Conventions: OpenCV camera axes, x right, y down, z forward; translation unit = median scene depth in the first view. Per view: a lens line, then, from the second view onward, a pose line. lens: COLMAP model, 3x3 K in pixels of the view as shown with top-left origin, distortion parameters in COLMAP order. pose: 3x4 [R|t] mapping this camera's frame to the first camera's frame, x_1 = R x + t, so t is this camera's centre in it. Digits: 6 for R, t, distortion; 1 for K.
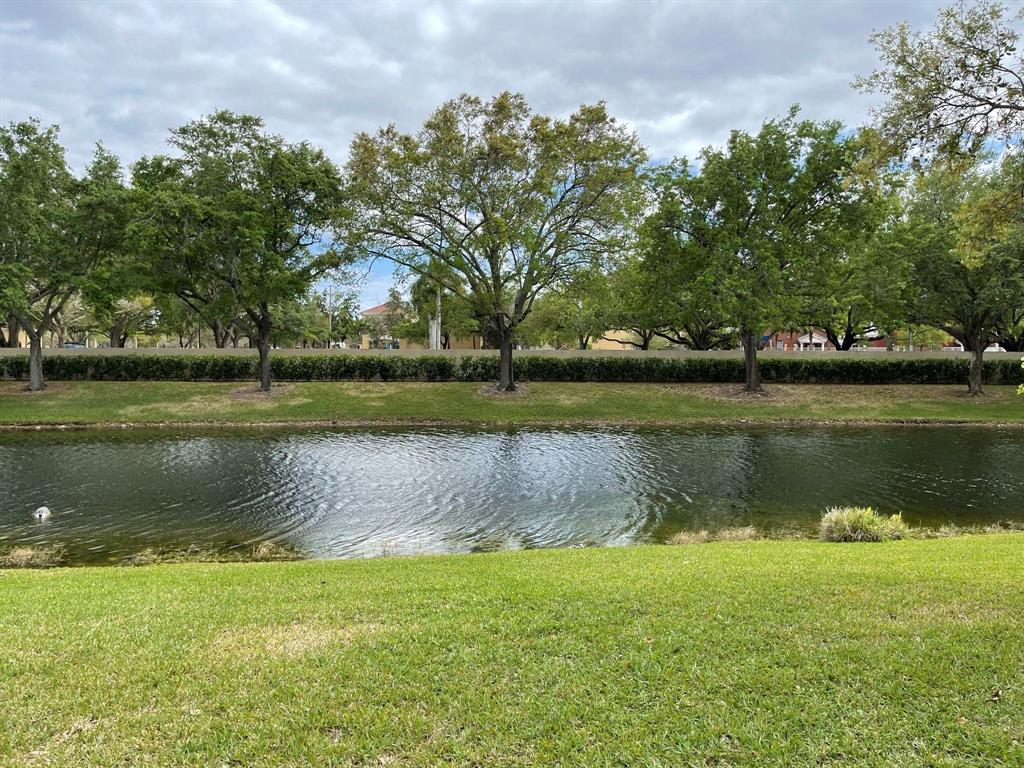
lens RADIAL K [[774.8, 0, 507.9], [0, 774.8, 377.4], [0, 0, 1]] dist [0.013482, -0.001011]
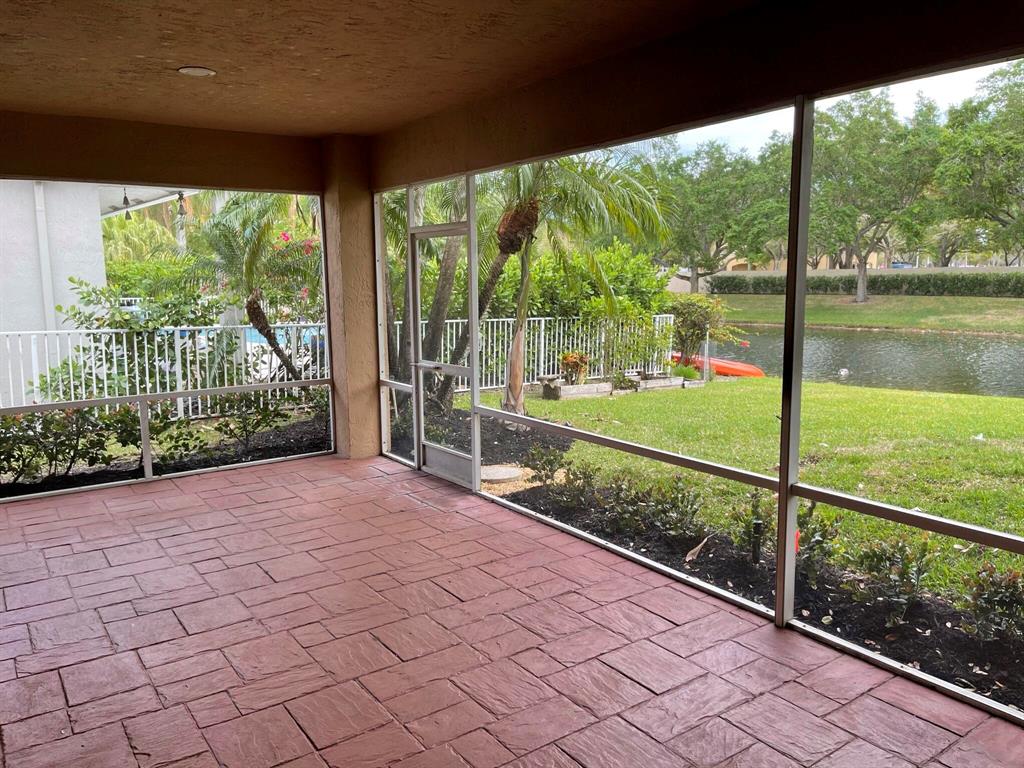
lens RADIAL K [[774.8, 0, 507.9], [0, 774.8, 377.4], [0, 0, 1]] dist [0.013482, -0.001011]
pose [[0.549569, 0.101106, -0.829308, 0.158433], [-0.012652, 0.993543, 0.112744, 0.002907], [0.835352, -0.051468, 0.547300, -0.209618]]
